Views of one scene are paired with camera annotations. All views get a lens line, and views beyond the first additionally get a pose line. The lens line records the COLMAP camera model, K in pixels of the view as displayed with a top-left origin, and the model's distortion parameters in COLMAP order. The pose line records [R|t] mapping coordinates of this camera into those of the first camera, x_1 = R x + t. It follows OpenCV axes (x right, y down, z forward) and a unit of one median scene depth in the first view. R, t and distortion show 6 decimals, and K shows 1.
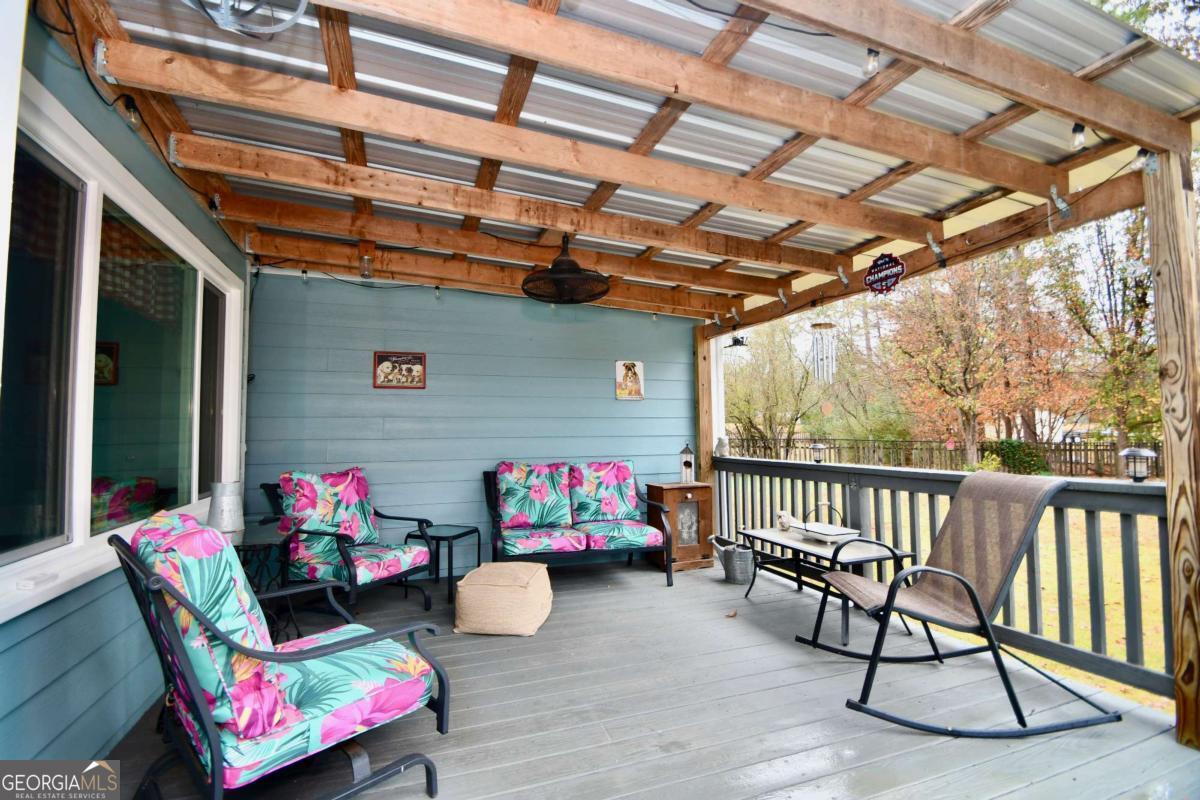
lens RADIAL K [[527.3, 0, 592.3], [0, 527.3, 403.6], [0, 0, 1]] dist [0.004459, -0.004693]
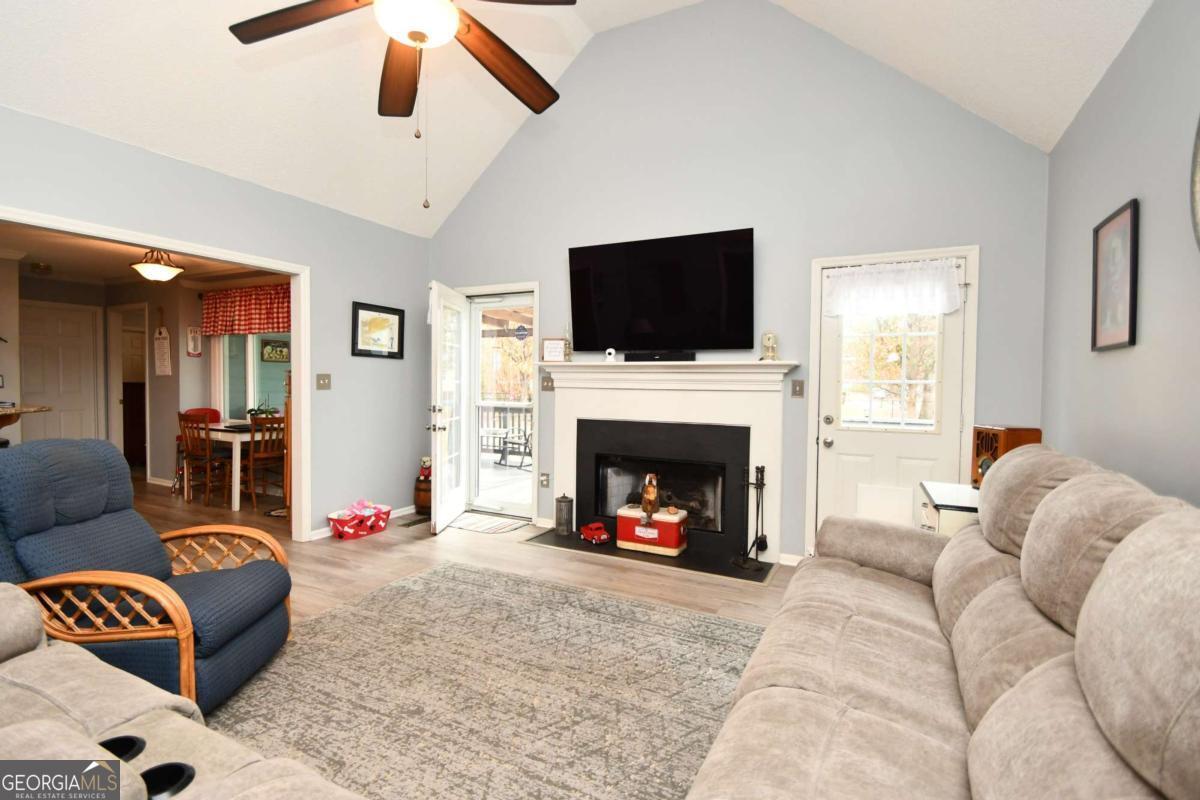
lens RADIAL K [[579.9, 0, 603.3], [0, 579.9, 396.7], [0, 0, 1]] dist [-0.001285, -0.004781]
pose [[0.714808, -0.001991, 0.699318, -0.915461], [-0.051989, 0.997077, 0.055979, -0.076100], [-0.697385, -0.076371, 0.712616, -1.075264]]
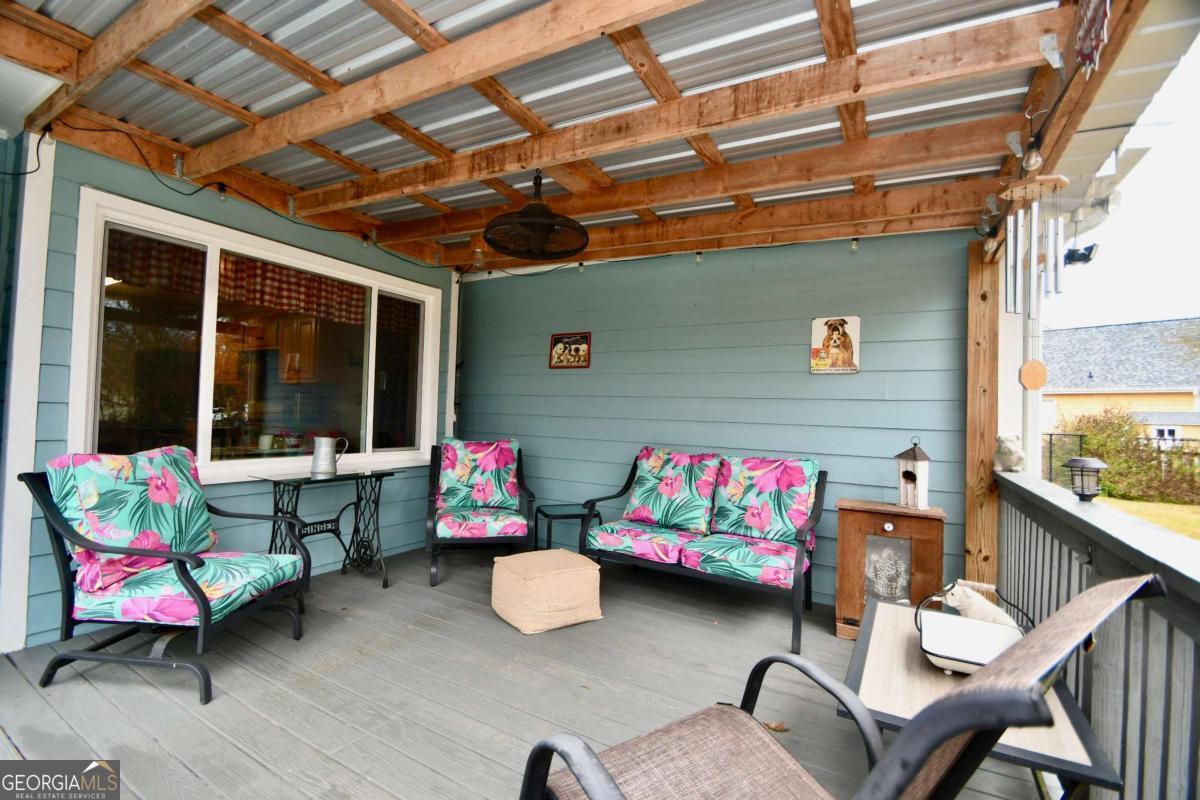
lens RADIAL K [[527.3, 0, 595.3], [0, 527.3, 402.3], [0, 0, 1]] dist [0.004459, -0.004693]
pose [[0.636855, 0.012039, -0.770889, 0.467981], [0.003580, 0.999821, 0.018572, 0.019218], [0.770975, -0.014587, 0.636698, 0.375869]]
